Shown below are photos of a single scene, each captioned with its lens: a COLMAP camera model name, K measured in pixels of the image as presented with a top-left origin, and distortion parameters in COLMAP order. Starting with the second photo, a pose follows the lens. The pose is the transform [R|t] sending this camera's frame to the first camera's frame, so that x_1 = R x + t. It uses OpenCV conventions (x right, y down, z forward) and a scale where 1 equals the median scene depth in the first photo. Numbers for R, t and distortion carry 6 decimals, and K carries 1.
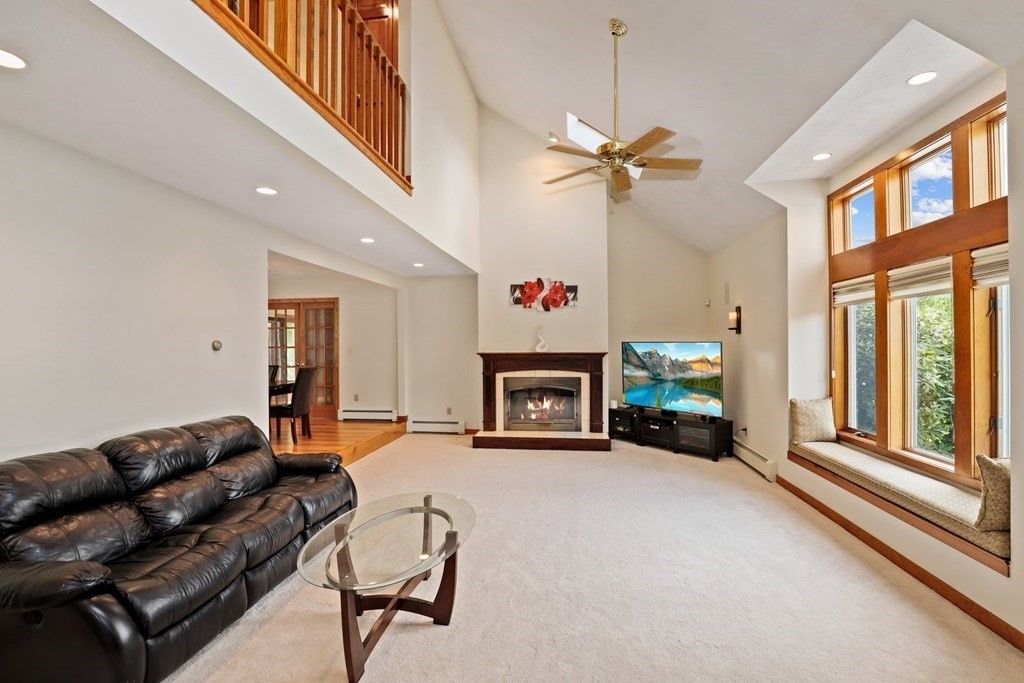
lens RADIAL K [[476.9, 0, 512.0], [0, 476.9, 341.5], [0, 0, 1]] dist [-0.027849, -0.000413]
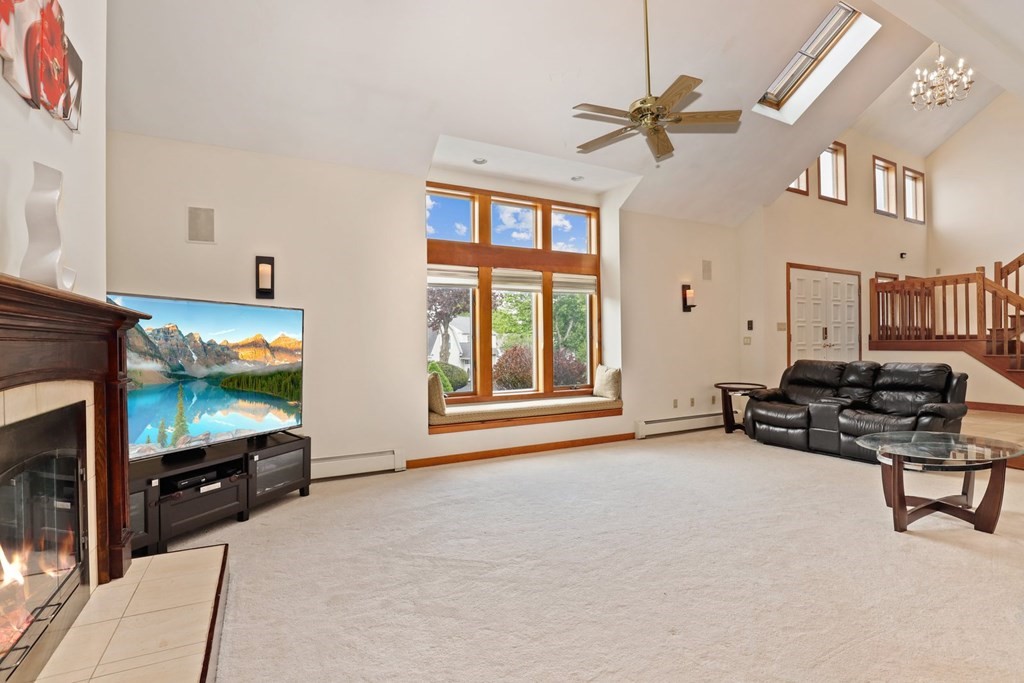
lens RADIAL K [[476.9, 0, 512.0], [0, 476.9, 341.5], [0, 0, 1]] dist [-0.027849, -0.000413]
pose [[-0.573089, 0.011310, 0.819415, -0.229154], [0.004038, 0.999932, -0.010978, 0.048108], [-0.819483, -0.002982, -0.573095, 1.020147]]
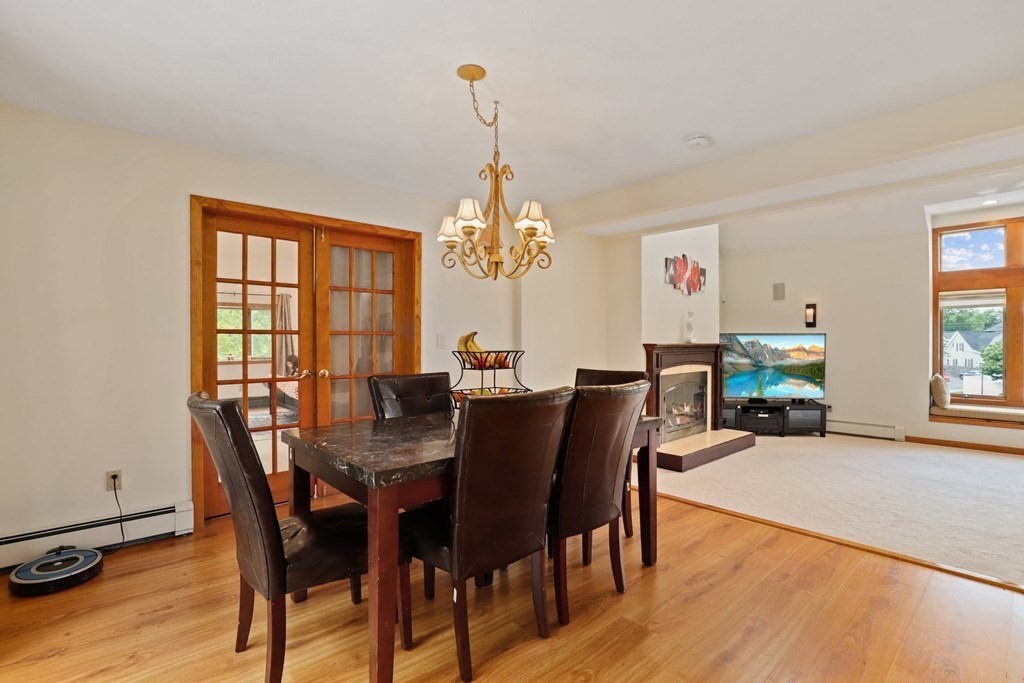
lens RADIAL K [[476.9, 0, 512.0], [0, 476.9, 341.5], [0, 0, 1]] dist [-0.027849, -0.000413]
pose [[0.651838, 0.006014, 0.758334, -0.836745], [-0.007619, 0.999970, -0.001381, 0.024914], [-0.758320, -0.004877, 0.651864, 0.744758]]
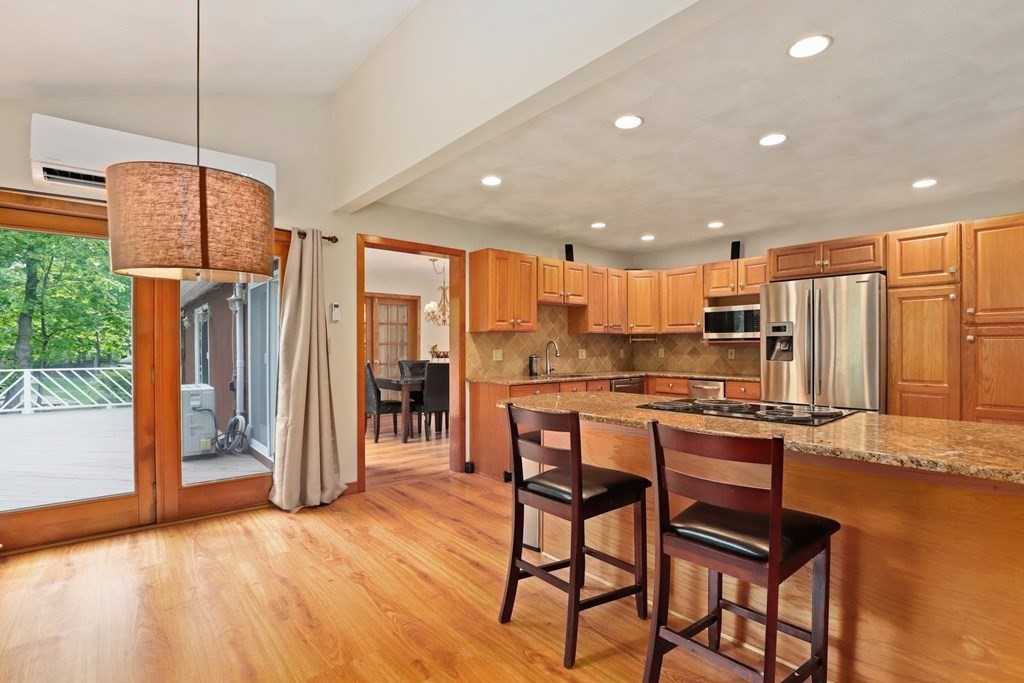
lens RADIAL K [[476.9, 0, 512.0], [0, 476.9, 341.5], [0, 0, 1]] dist [-0.027849, -0.000413]
pose [[0.668678, 0.014760, 0.743406, -1.245700], [-0.008937, 0.999890, -0.011814, 0.020899], [-0.743499, 0.001256, 0.668736, 0.180404]]
